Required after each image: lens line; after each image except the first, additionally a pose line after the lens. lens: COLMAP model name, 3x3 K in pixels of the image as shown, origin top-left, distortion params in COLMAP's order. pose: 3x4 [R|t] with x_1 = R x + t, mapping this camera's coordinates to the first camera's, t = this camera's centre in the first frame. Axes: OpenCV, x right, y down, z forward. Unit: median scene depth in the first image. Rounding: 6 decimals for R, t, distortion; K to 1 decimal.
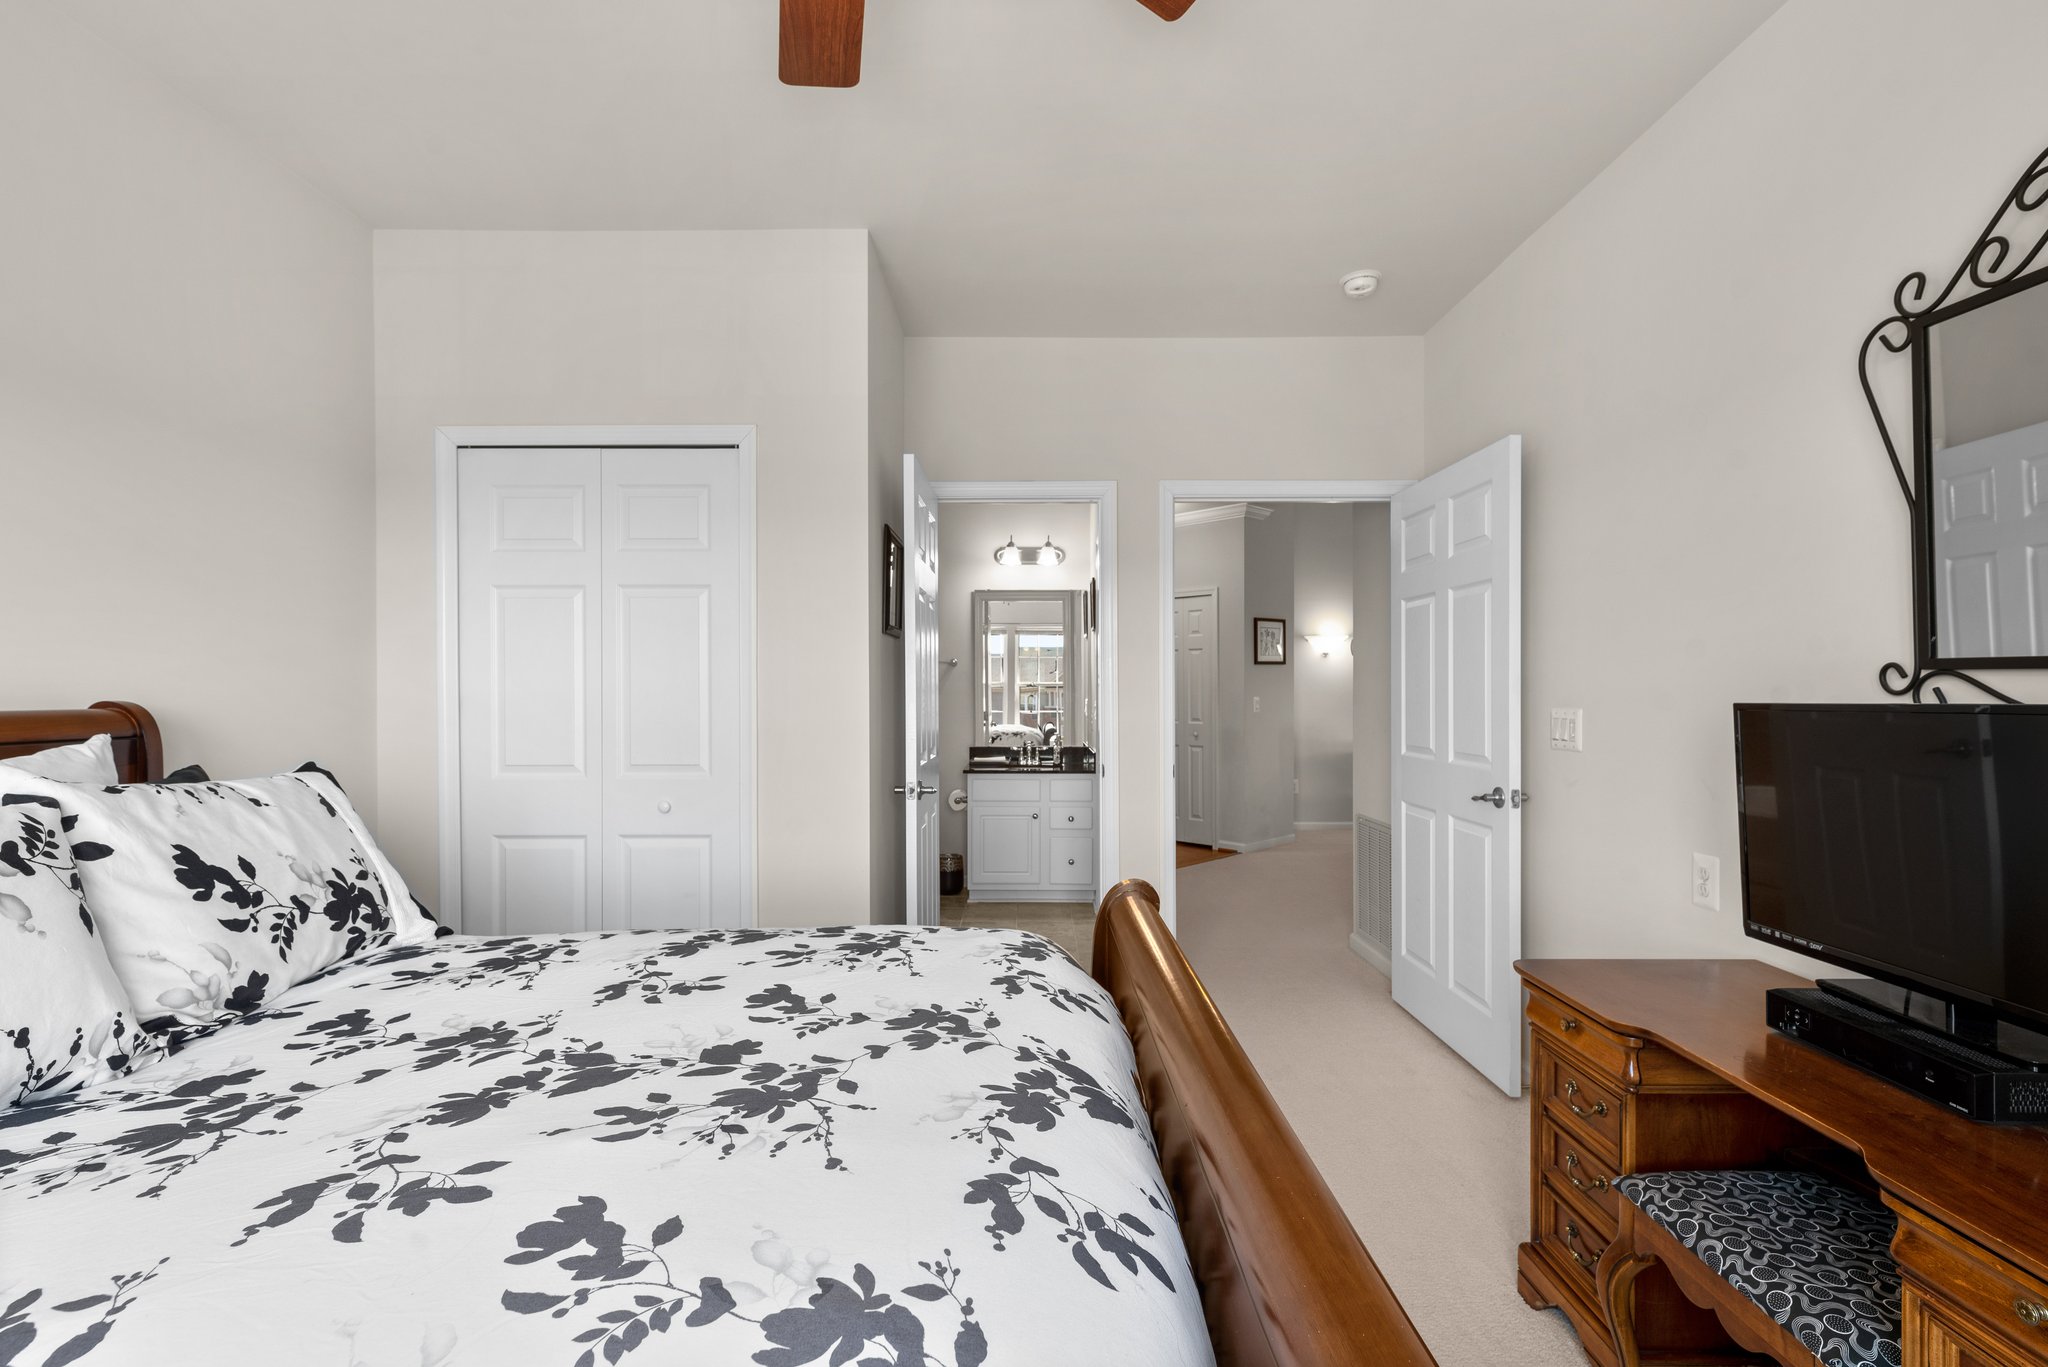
lens RADIAL K [[933.5, 0, 1025.4], [0, 933.5, 690.8], [0, 0, 1]] dist [0.001432, -0.000021]
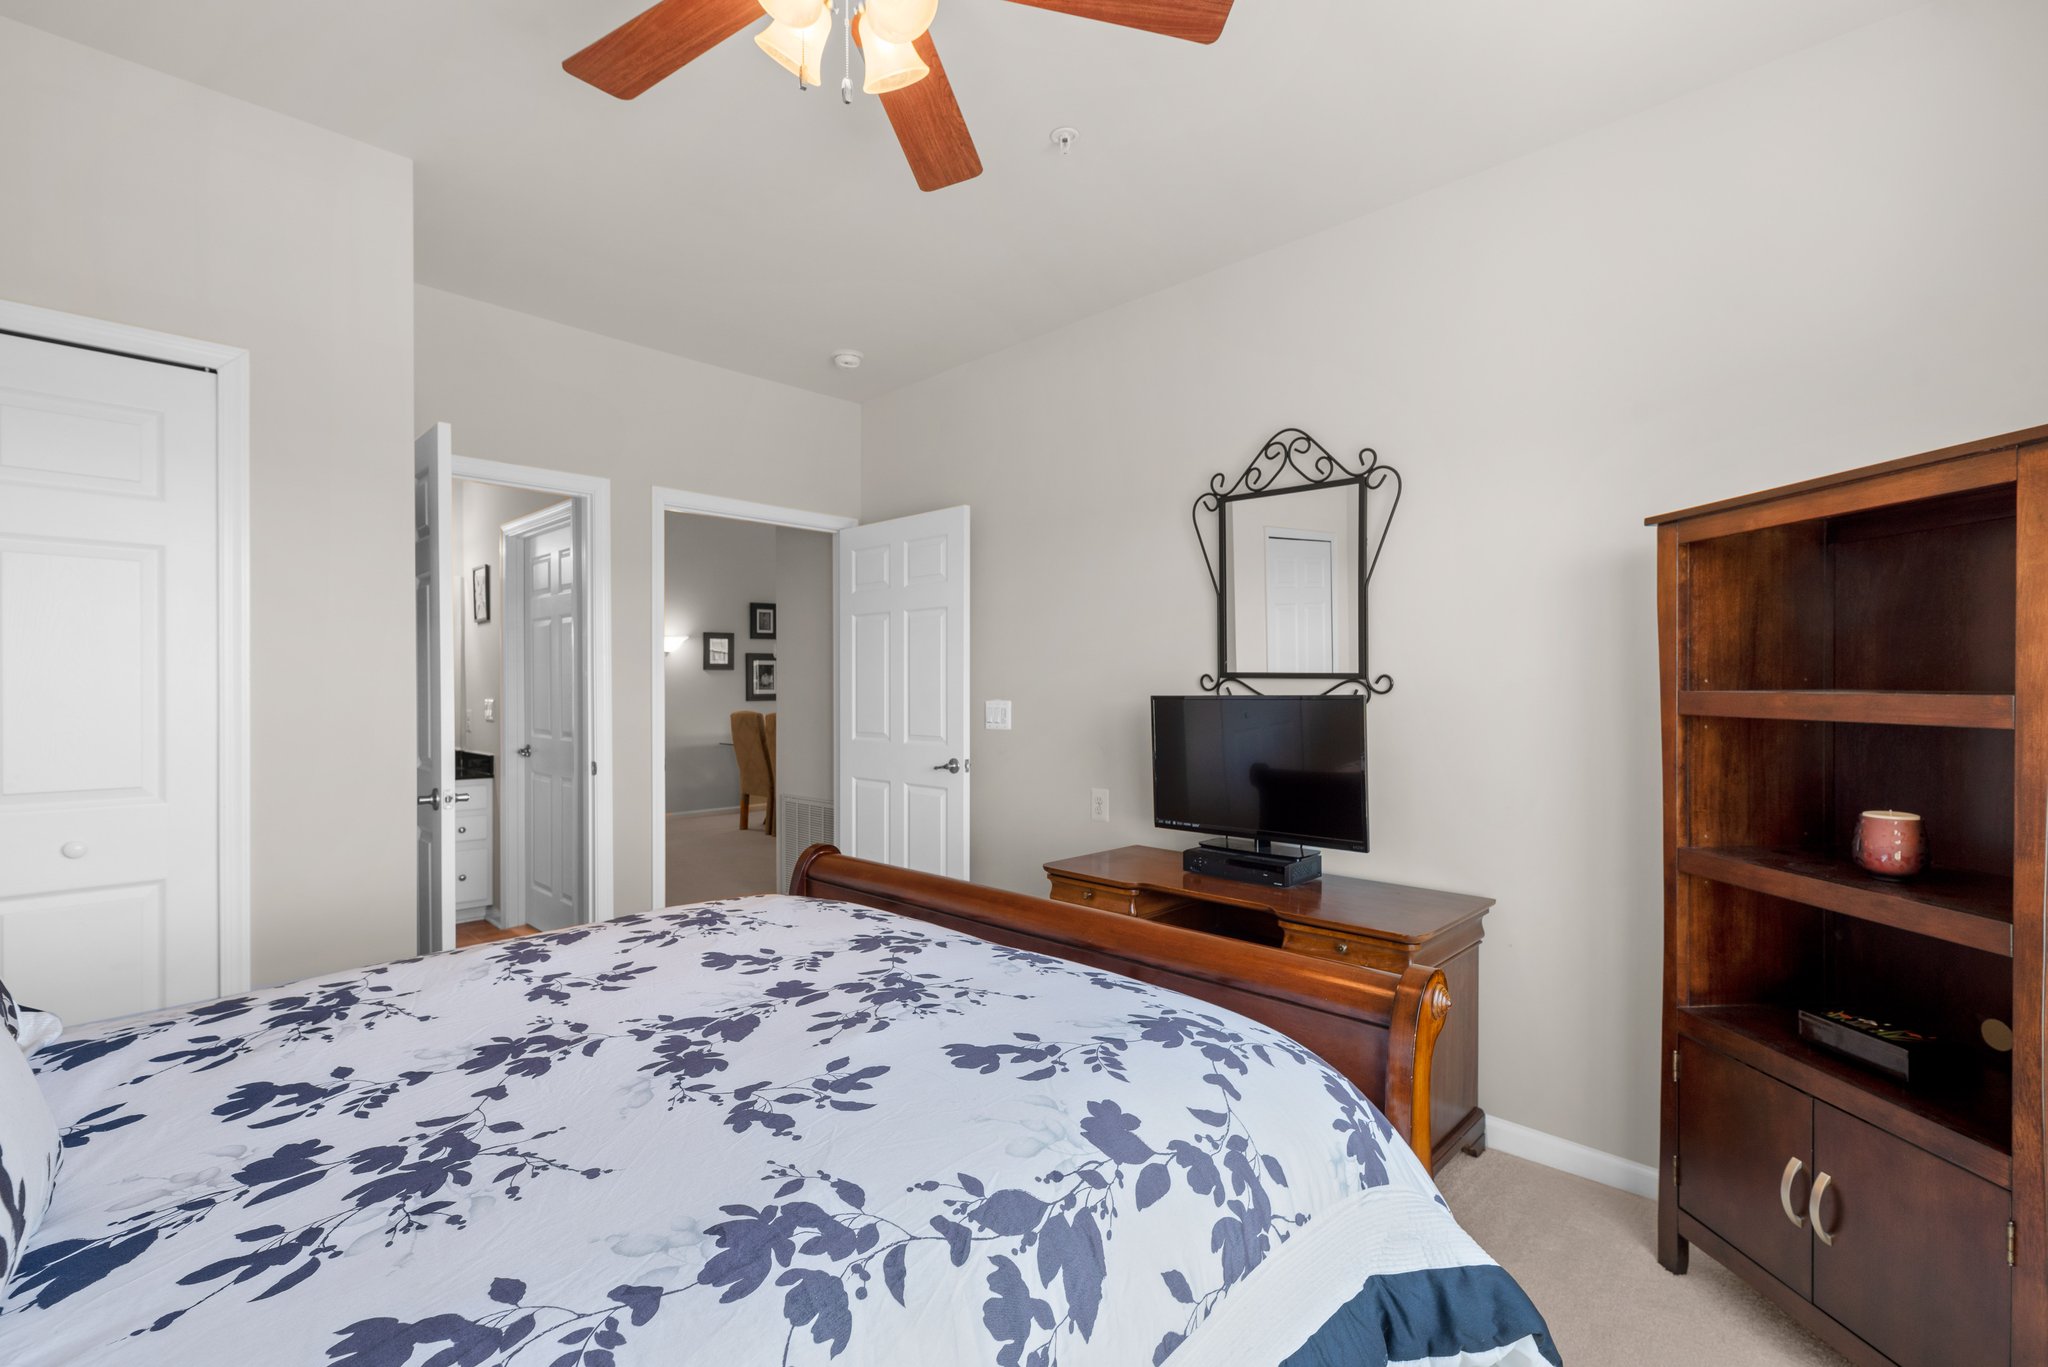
lens RADIAL K [[920.7, 0, 1026.6], [0, 920.7, 684.9], [0, 0, 1]] dist [0.002243, 0.000122]
pose [[0.688678, 0.004690, 0.725052, -0.719087], [-0.001699, 0.999987, -0.004855, 0.002031], [-0.725065, 0.002112, 0.688677, -0.023029]]
